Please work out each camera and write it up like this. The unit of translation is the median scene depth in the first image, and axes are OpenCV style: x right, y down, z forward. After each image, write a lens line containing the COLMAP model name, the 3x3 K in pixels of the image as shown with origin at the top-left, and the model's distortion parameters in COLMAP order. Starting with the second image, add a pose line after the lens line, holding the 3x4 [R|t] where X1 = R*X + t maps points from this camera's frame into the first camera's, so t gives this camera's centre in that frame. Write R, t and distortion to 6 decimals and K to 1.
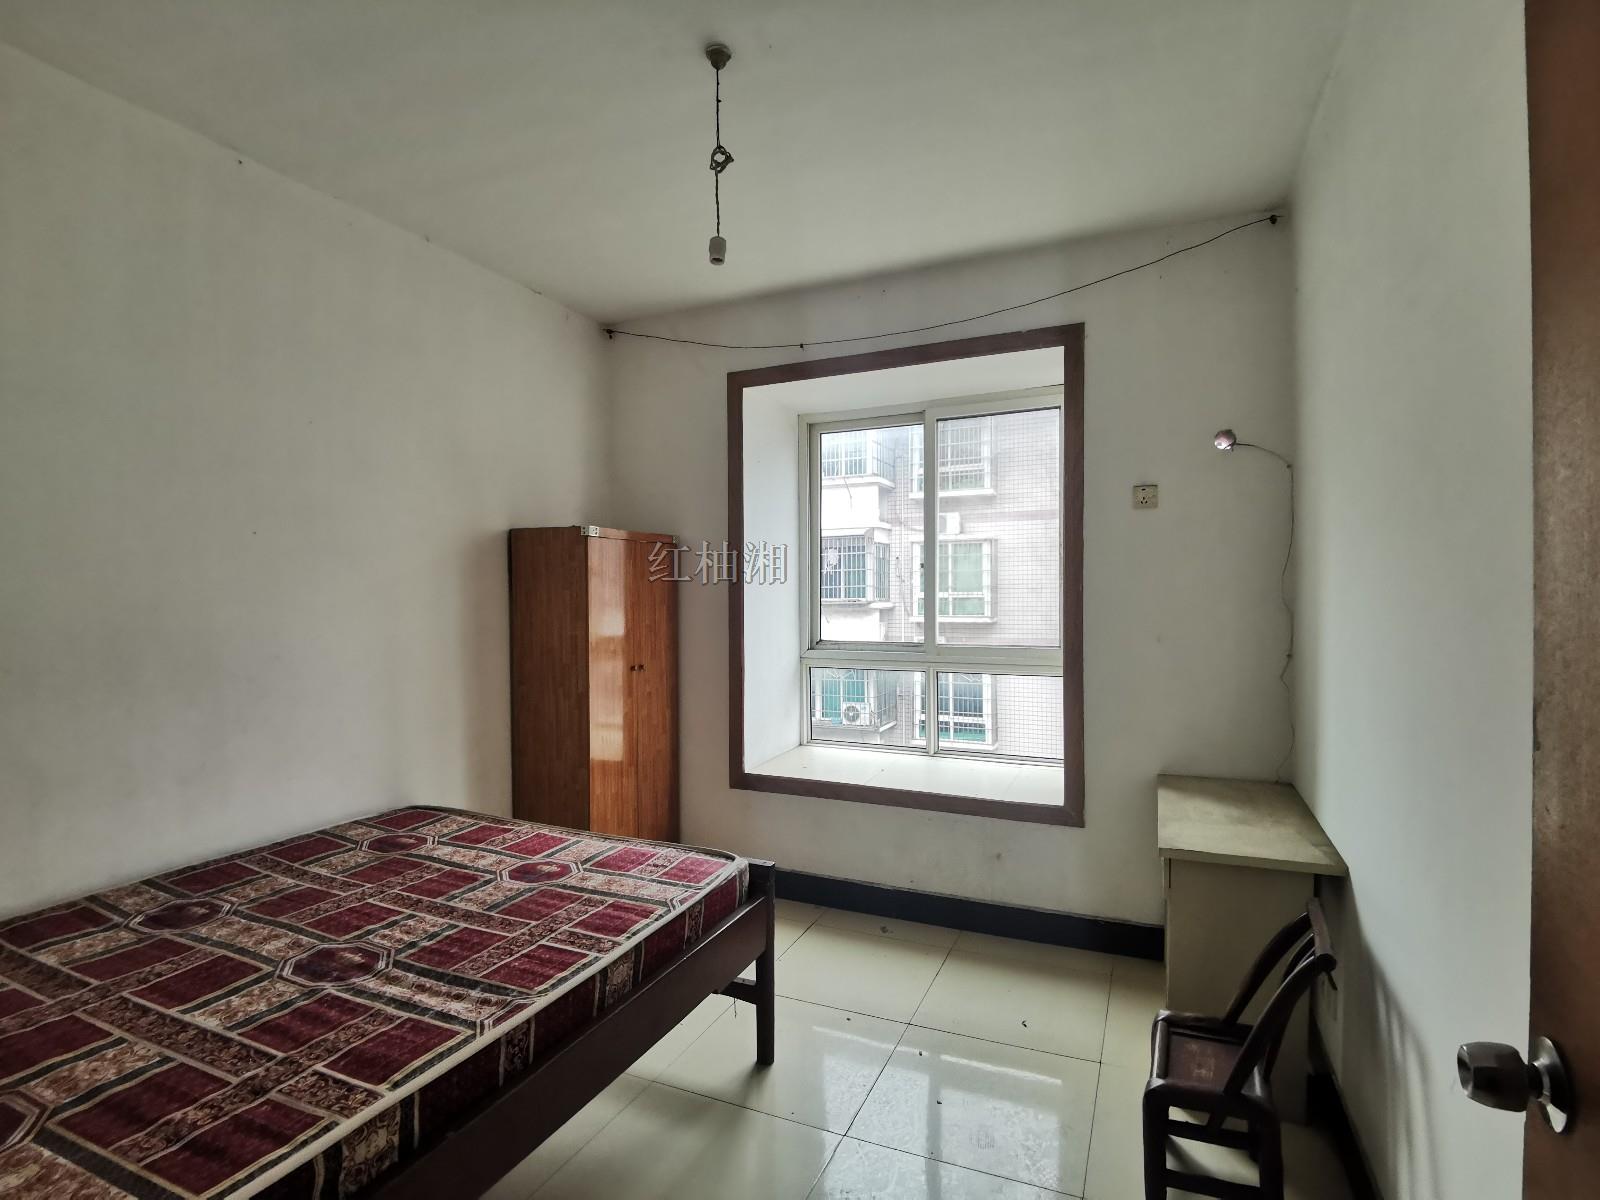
lens RADIAL K [[790.6, 0, 804.2], [0, 790.6, 596.1], [0, 0, 1]] dist [-0.037948, -0.000595]
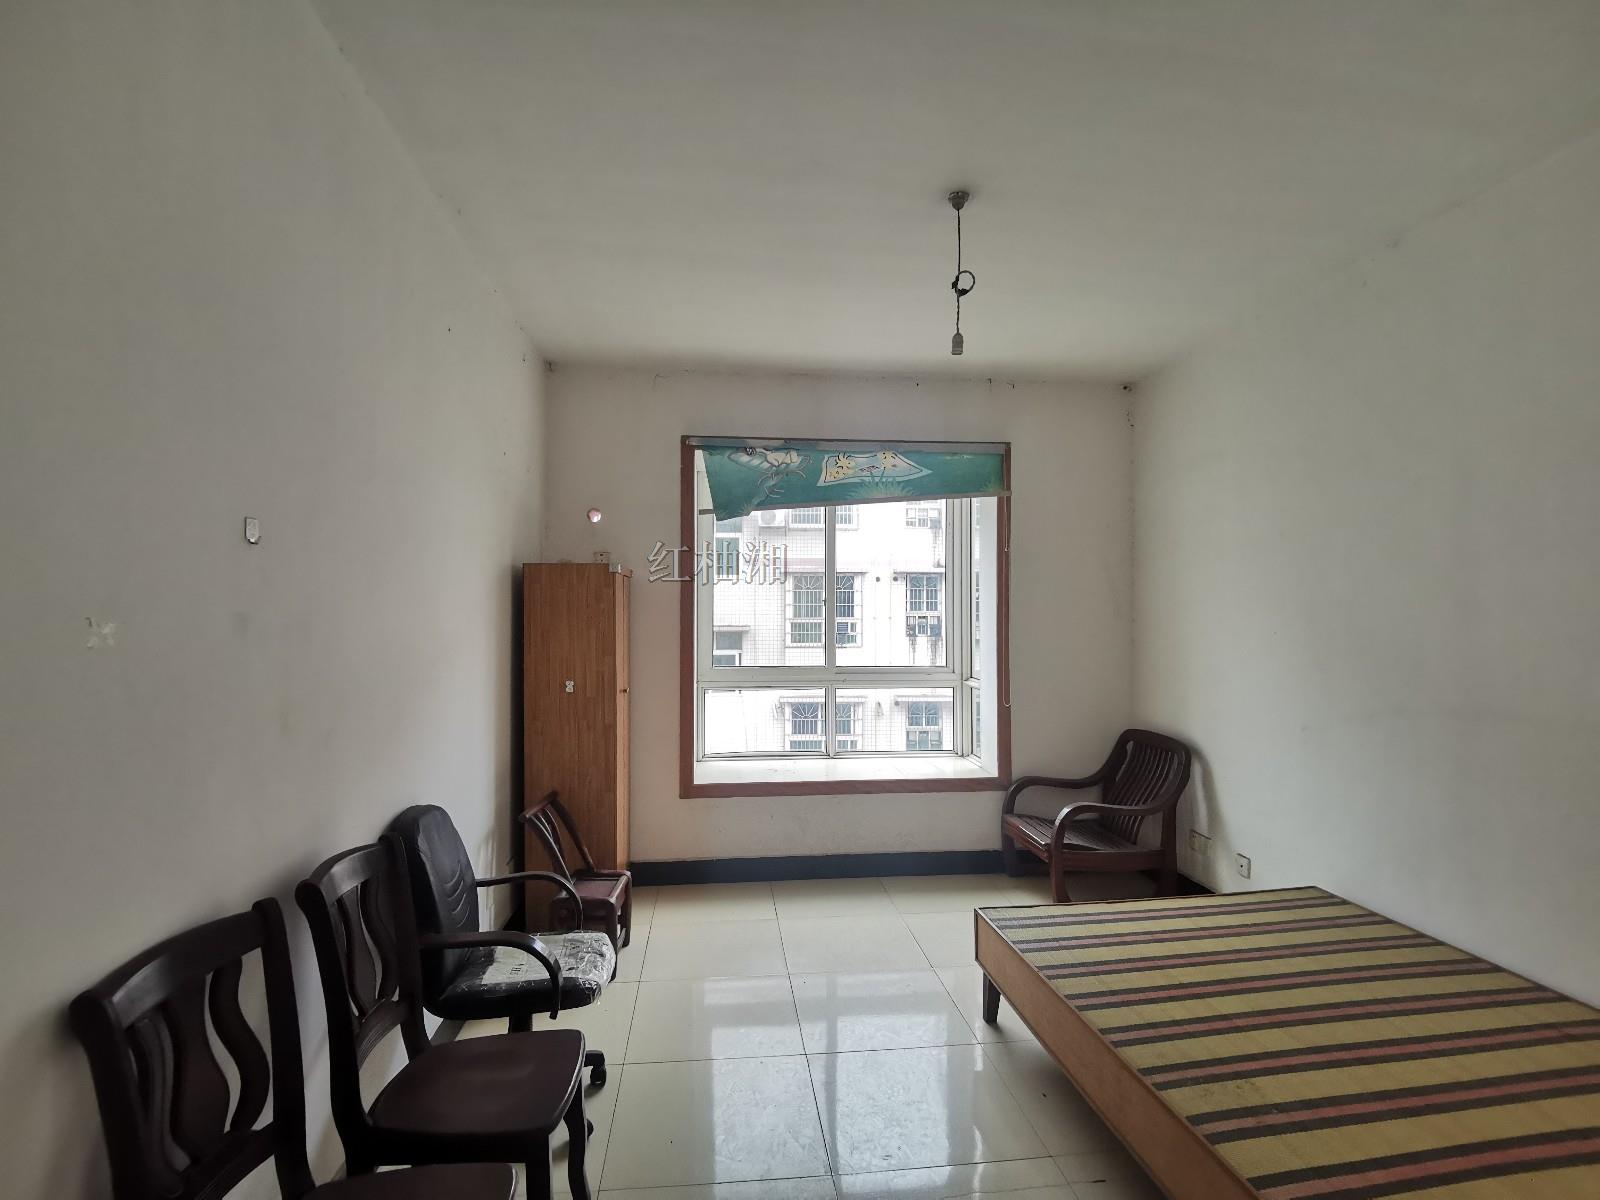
lens RADIAL K [[790.6, 0, 803.5], [0, 790.6, 598.7], [0, 0, 1]] dist [-0.037948, -0.000595]
pose [[0.885847, -0.004238, 0.463958, -0.504667], [0.003469, 0.999991, 0.002511, -0.047607], [-0.463964, -0.000615, 0.885854, -0.079162]]
